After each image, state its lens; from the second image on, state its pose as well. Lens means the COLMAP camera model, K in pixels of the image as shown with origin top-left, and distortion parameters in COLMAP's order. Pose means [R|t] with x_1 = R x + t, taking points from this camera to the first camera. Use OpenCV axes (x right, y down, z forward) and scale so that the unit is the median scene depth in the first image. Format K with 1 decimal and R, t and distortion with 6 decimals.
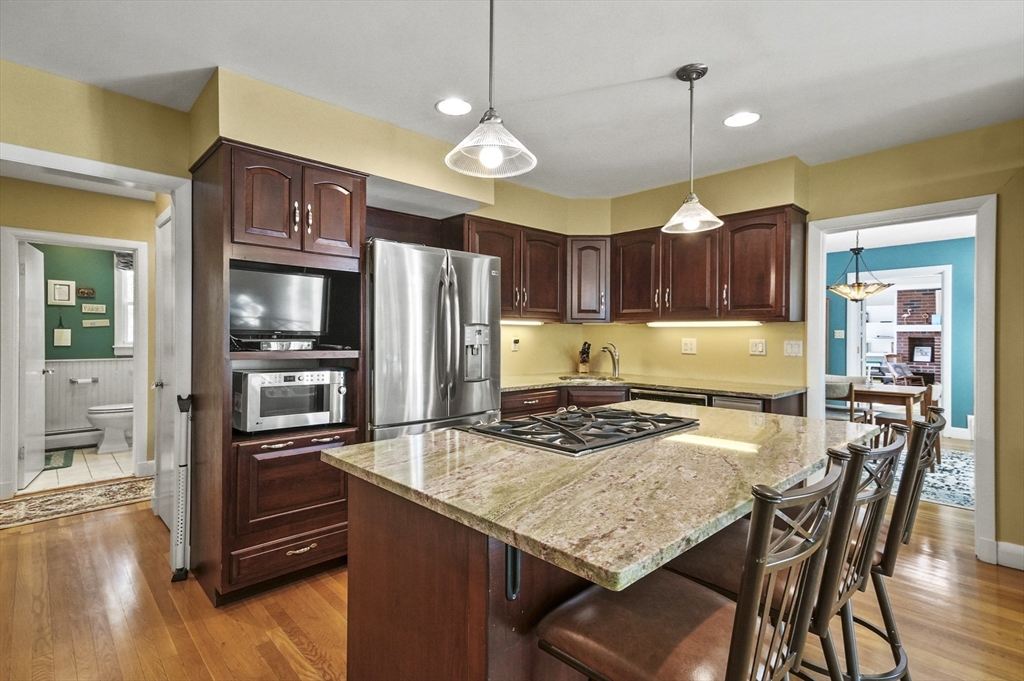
lens RADIAL K [[497.1, 0, 514.9], [0, 497.1, 337.7], [0, 0, 1]] dist [0.019744, 0.000666]
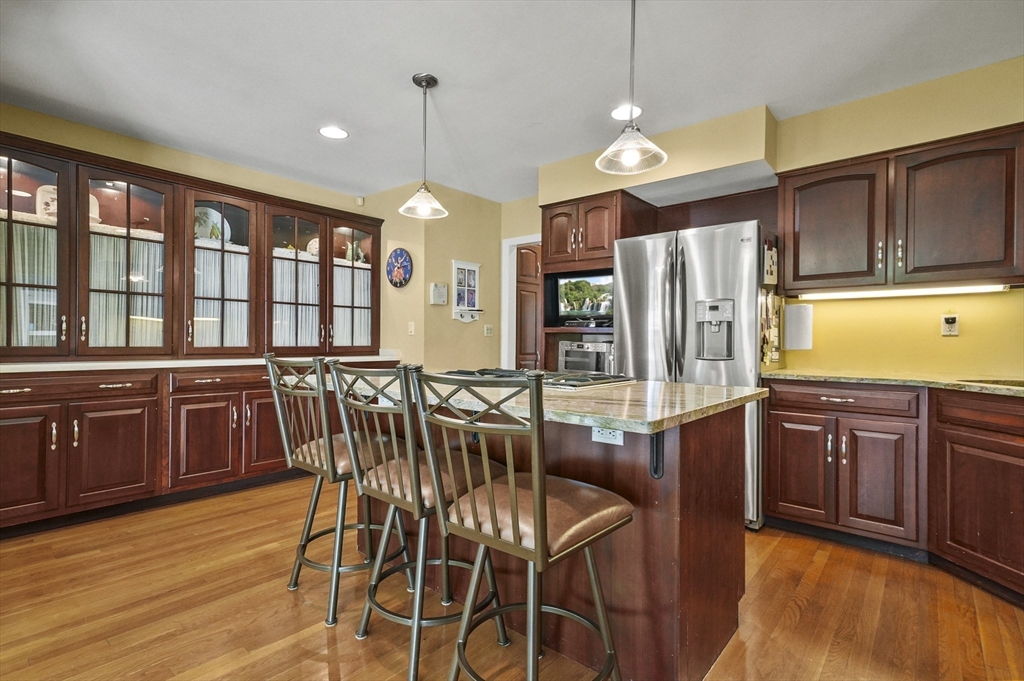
lens RADIAL K [[497.1, 0, 514.9], [0, 497.1, 337.7], [0, 0, 1]] dist [0.019744, 0.000666]
pose [[0.103854, -0.008159, -0.994559, 1.020521], [-0.005128, 0.999949, -0.008738, 0.069490], [0.994579, 0.006008, 0.103807, 0.641854]]
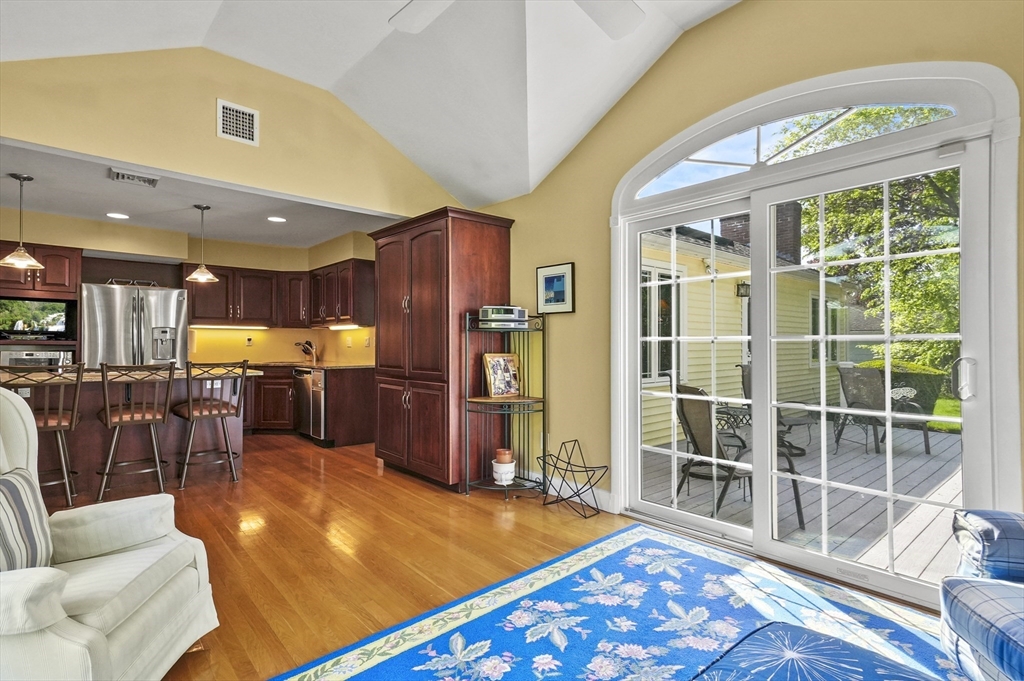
lens RADIAL K [[497.1, 0, 514.9], [0, 497.1, 337.7], [0, 0, 1]] dist [0.019744, 0.000666]
pose [[0.999378, -0.004234, -0.034999, 1.543181], [0.003770, 0.999904, -0.013313, 0.048262], [0.035052, 0.013172, 0.999299, -0.945441]]
